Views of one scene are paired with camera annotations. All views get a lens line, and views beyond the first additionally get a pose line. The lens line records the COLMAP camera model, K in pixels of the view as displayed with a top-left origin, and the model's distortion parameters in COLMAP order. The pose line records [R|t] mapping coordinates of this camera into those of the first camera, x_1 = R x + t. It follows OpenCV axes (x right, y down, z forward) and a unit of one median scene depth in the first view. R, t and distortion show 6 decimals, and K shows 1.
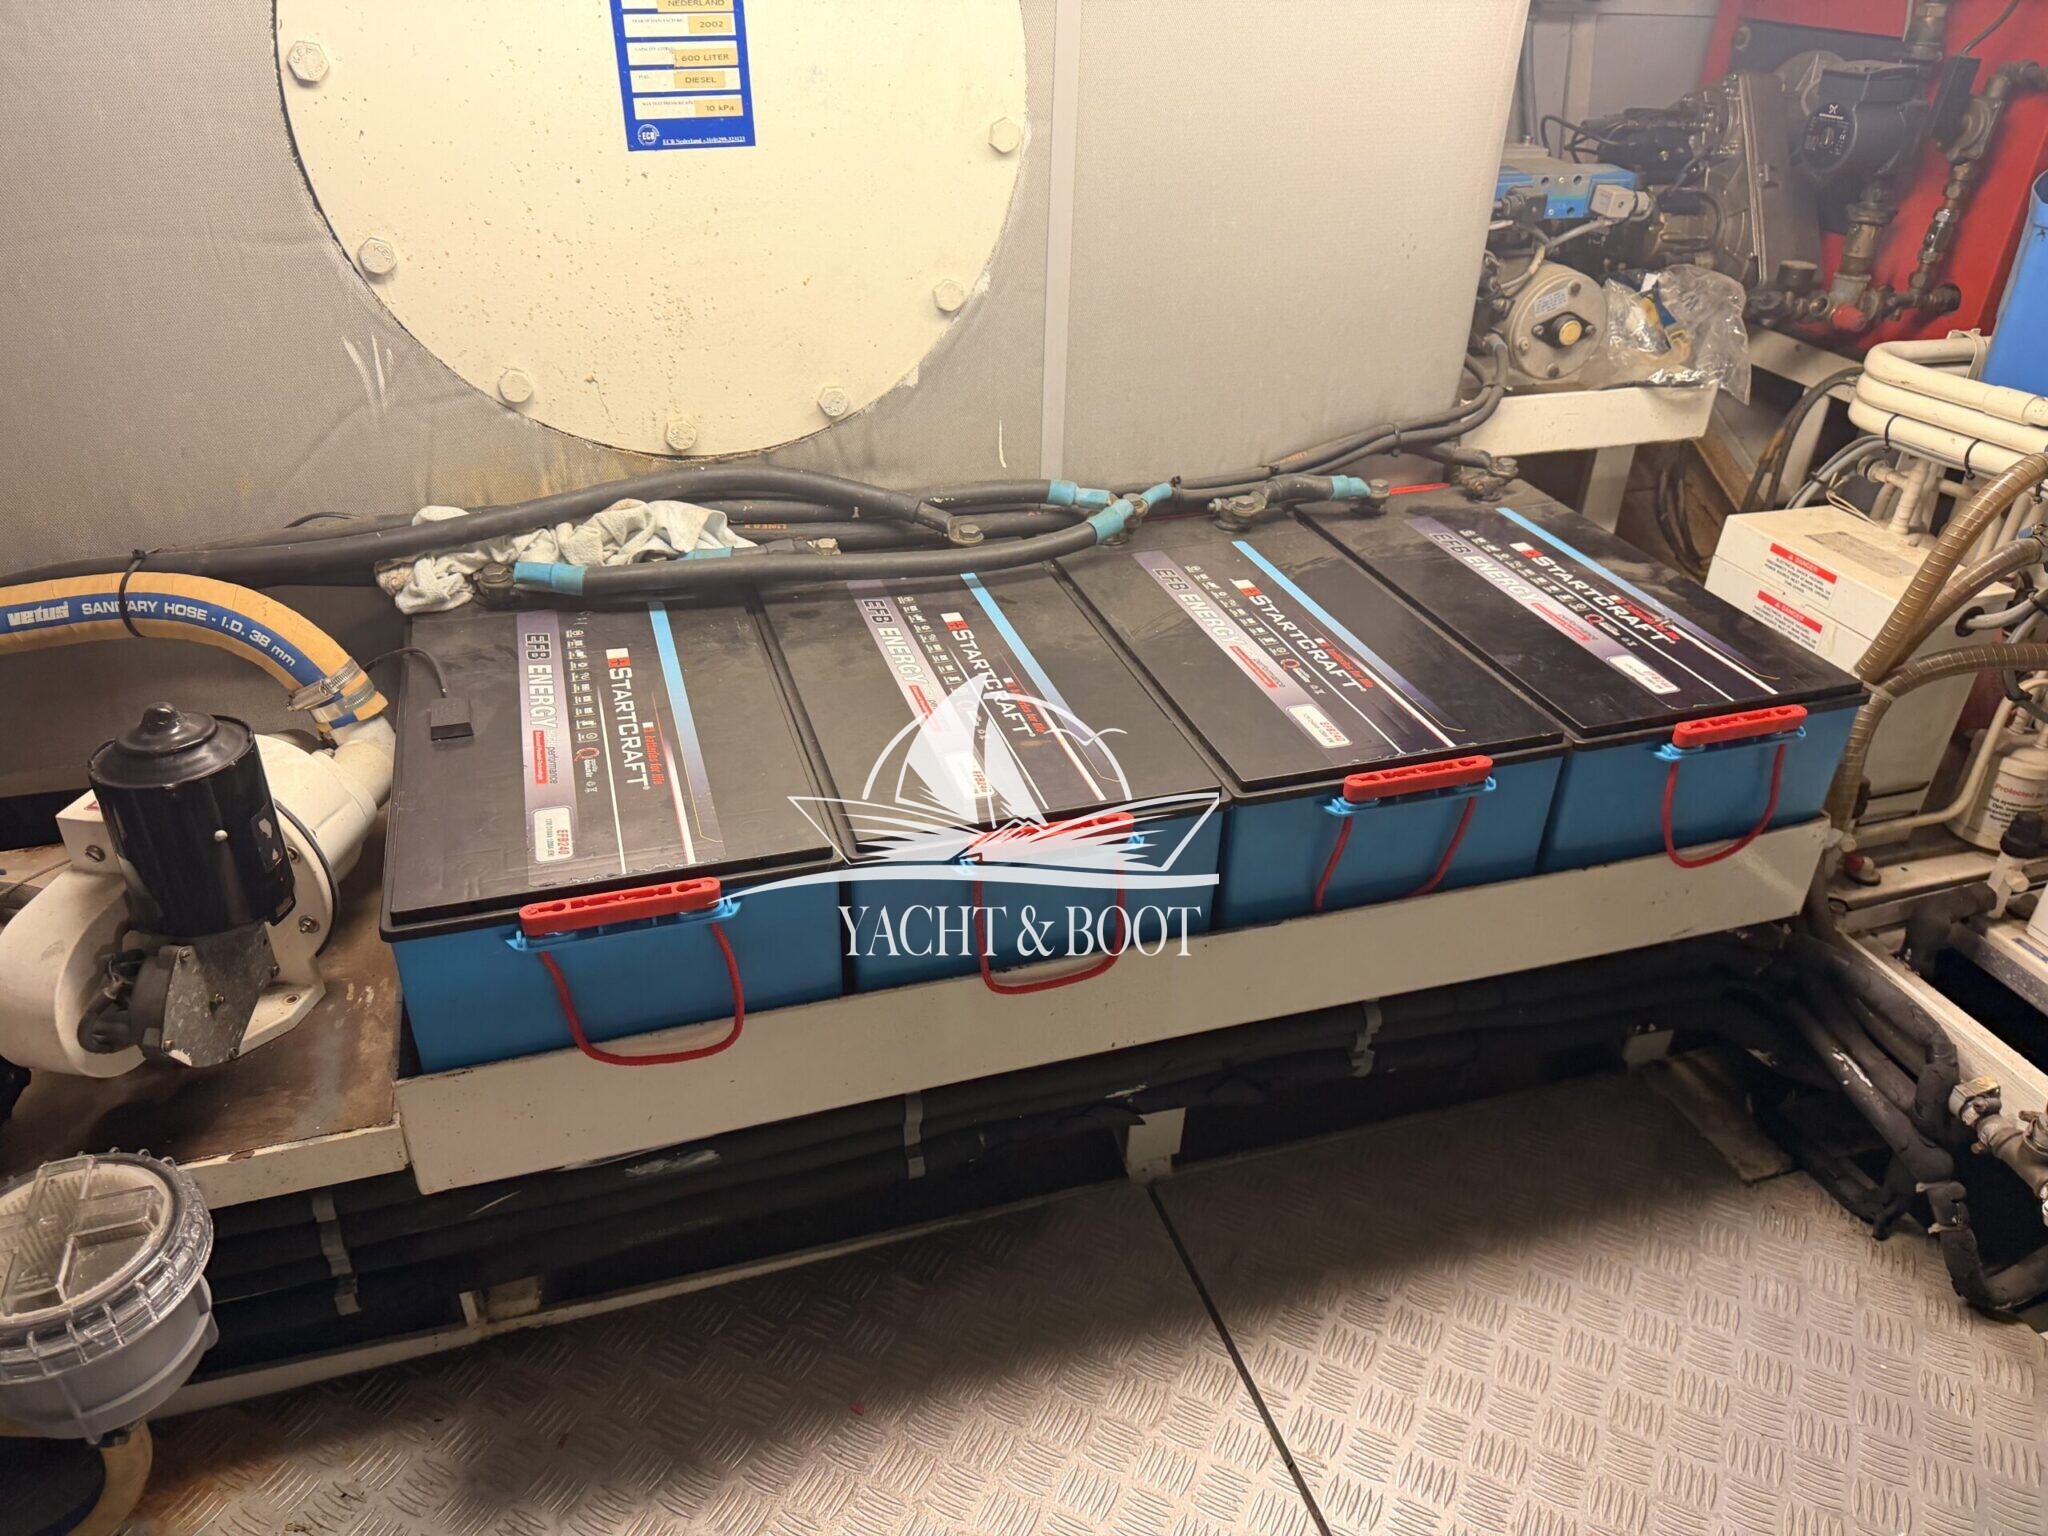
lens RADIAL K [[1450.1, 0, 993.6], [0, 1450.1, 775.7], [0, 0, 1]] dist [0.050953, -0.066156]
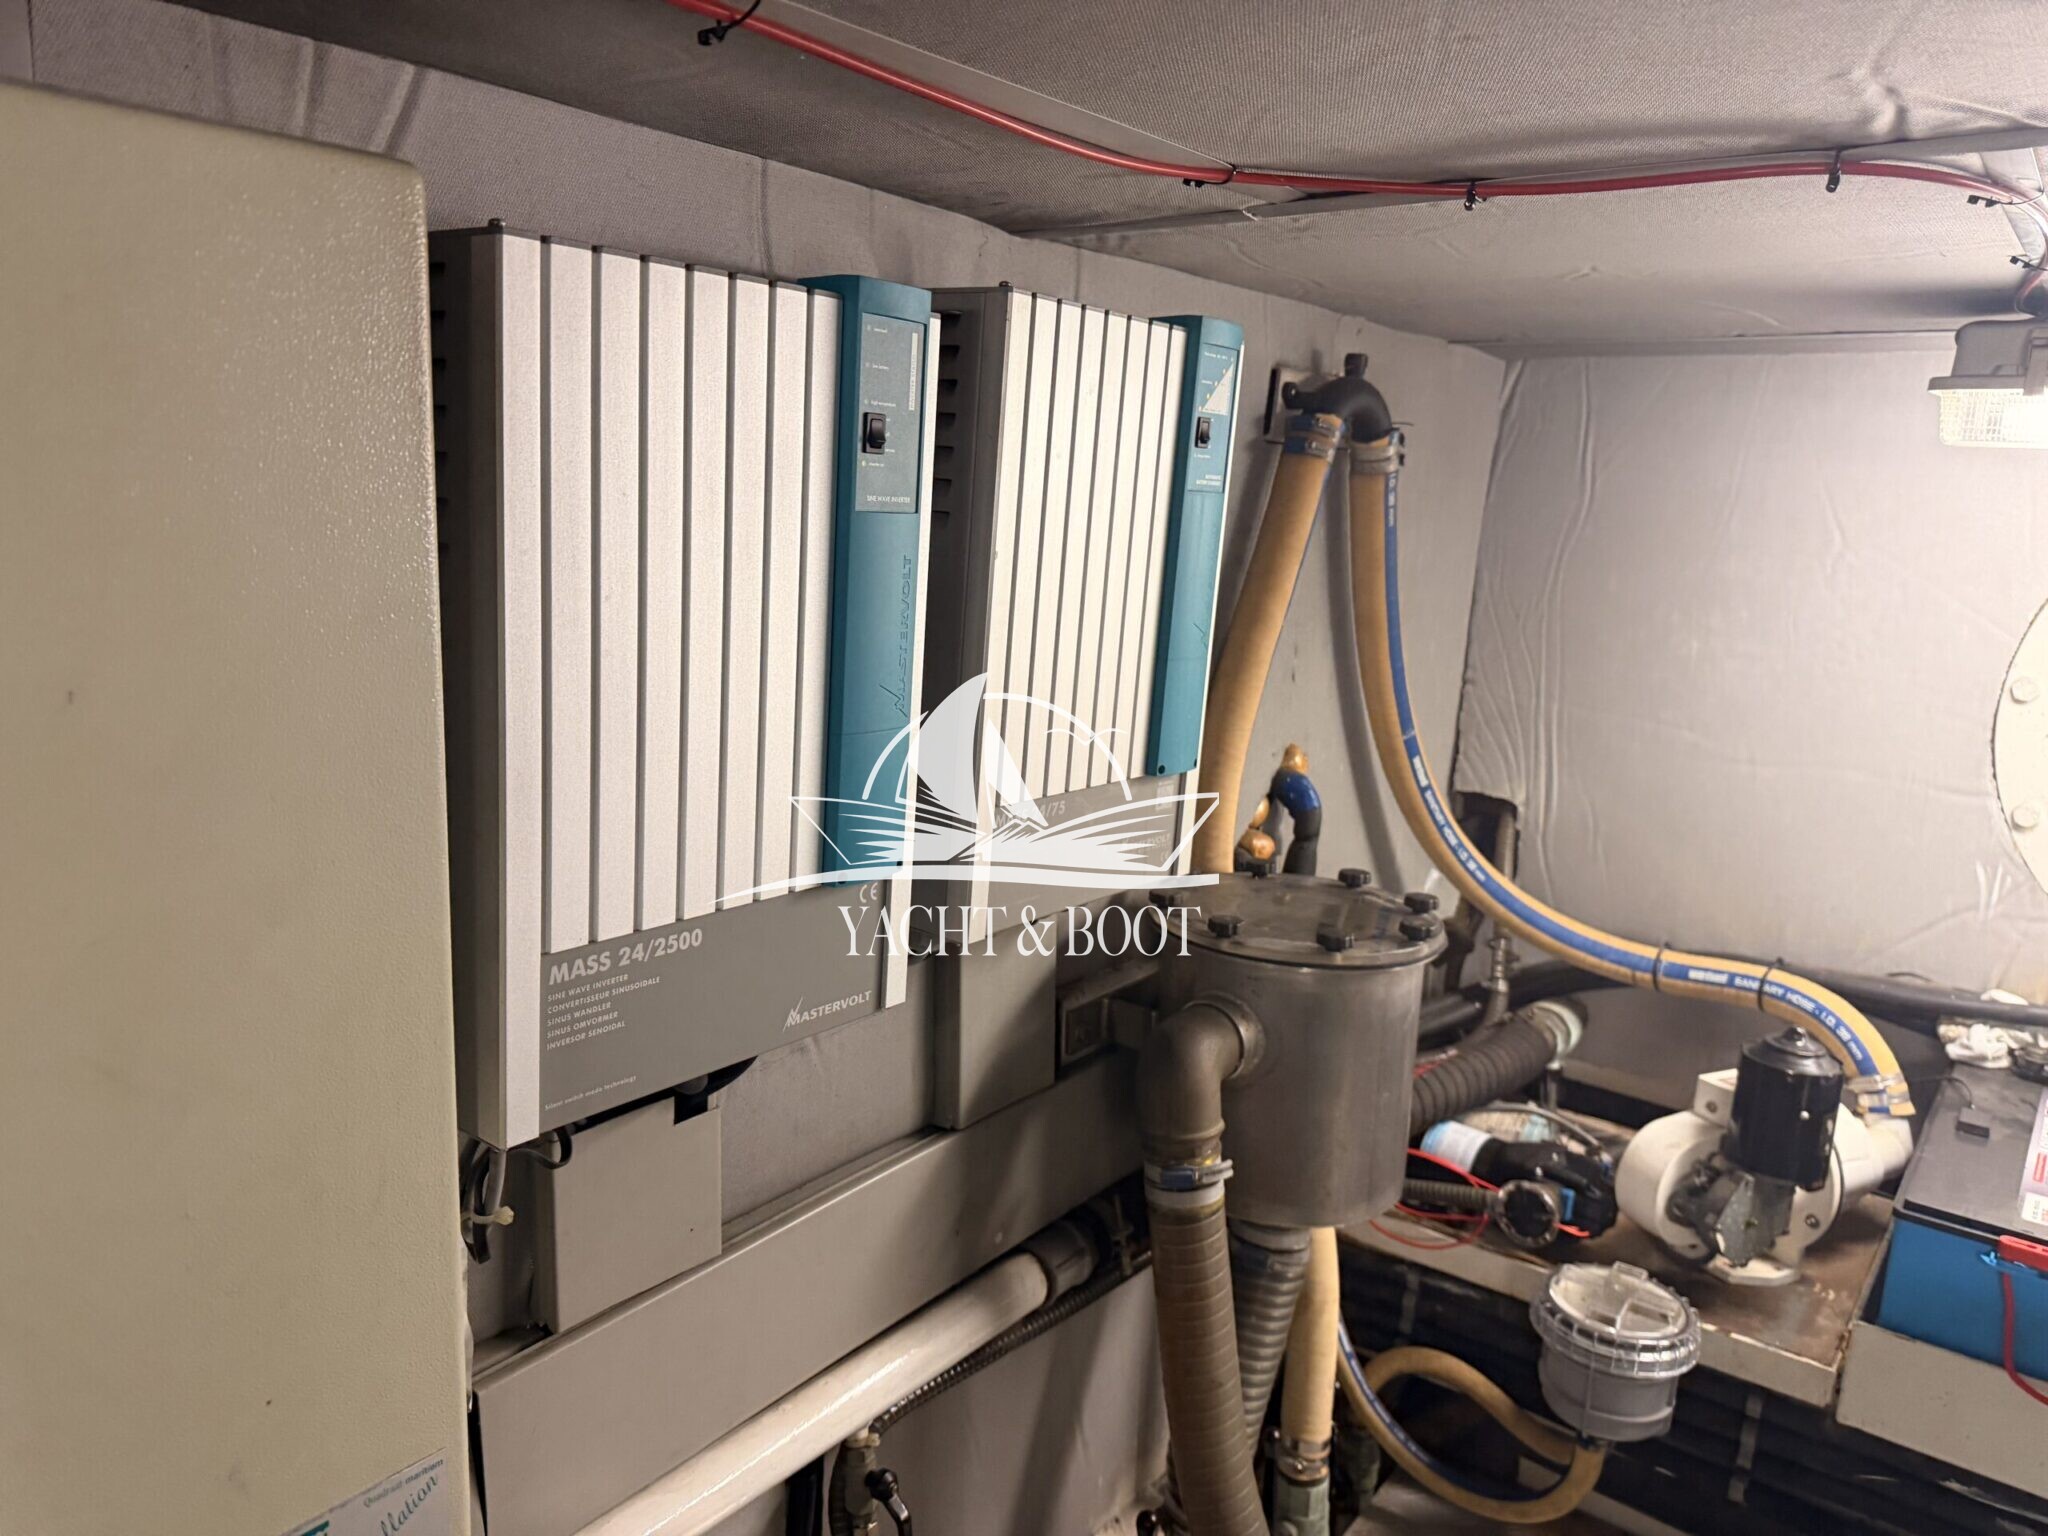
lens RADIAL K [[1450.1, 0, 1038.7], [0, 1450.1, 793.7], [0, 0, 1]] dist [0.050953, -0.066156]
pose [[0.591176, 0.172160, -0.787954, 0.122995], [-0.449932, 0.881207, -0.145034, 0.261073], [0.669382, 0.440266, 0.598409, -0.491753]]
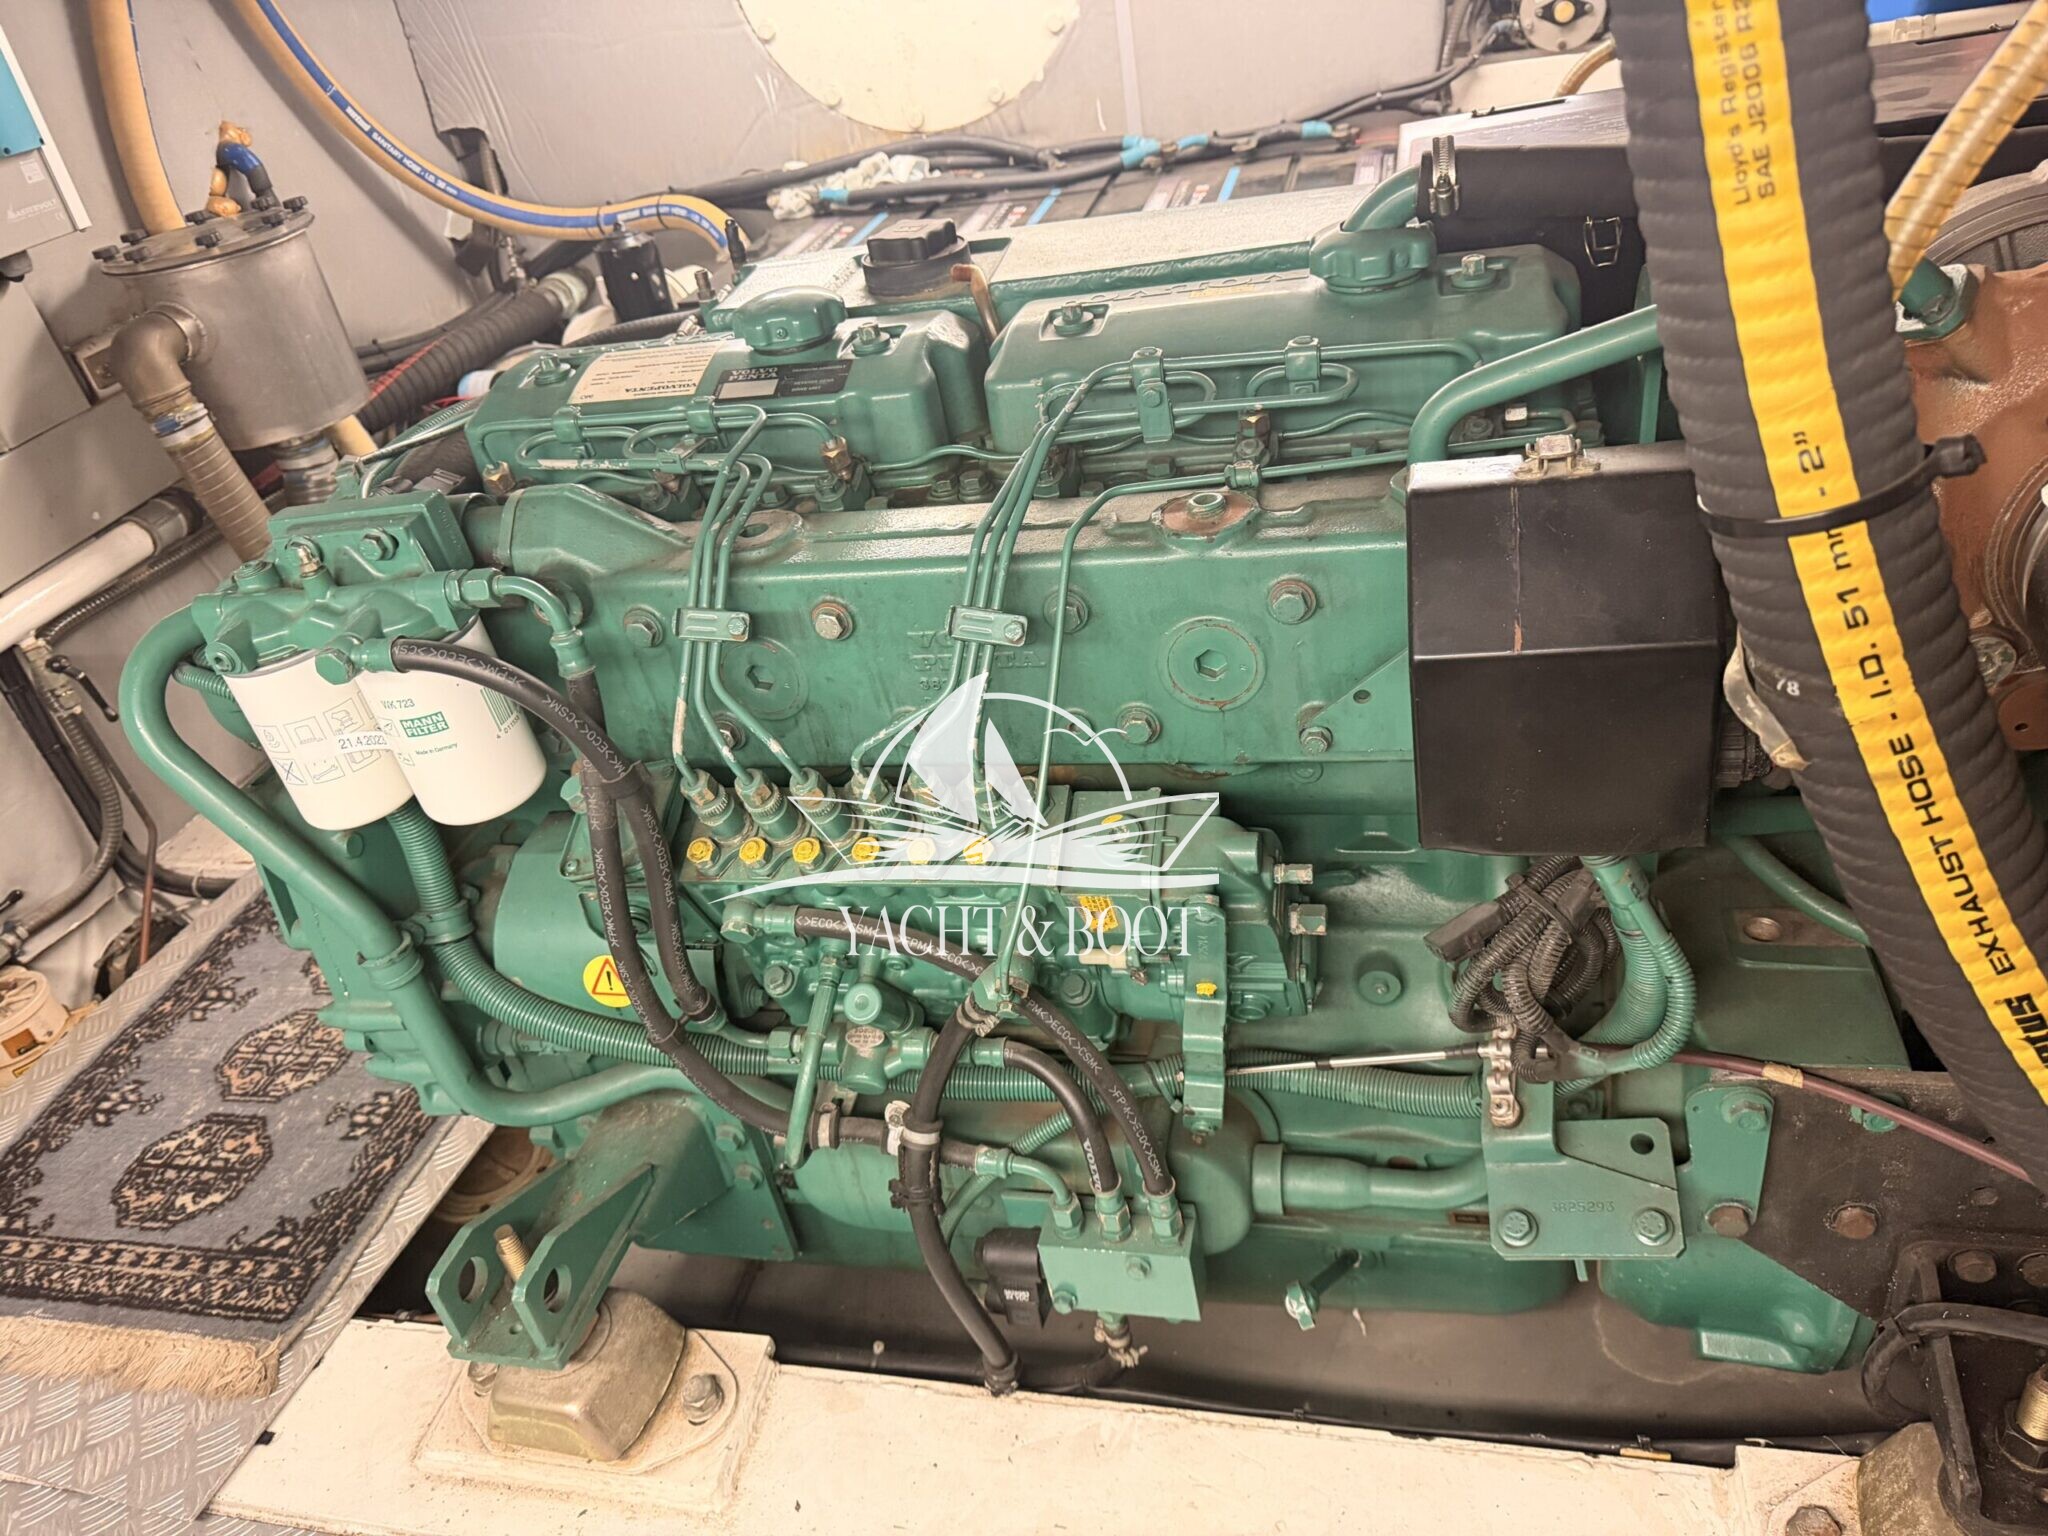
lens RADIAL K [[1450.1, 0, 1037.2], [0, 1450.1, 761.3], [0, 0, 1]] dist [0.050953, -0.066156]
pose [[0.854848, 0.134973, -0.501016, 1.061746], [-0.100976, 0.990389, 0.094521, 0.423270], [0.508959, -0.030211, 0.860261, -0.589342]]
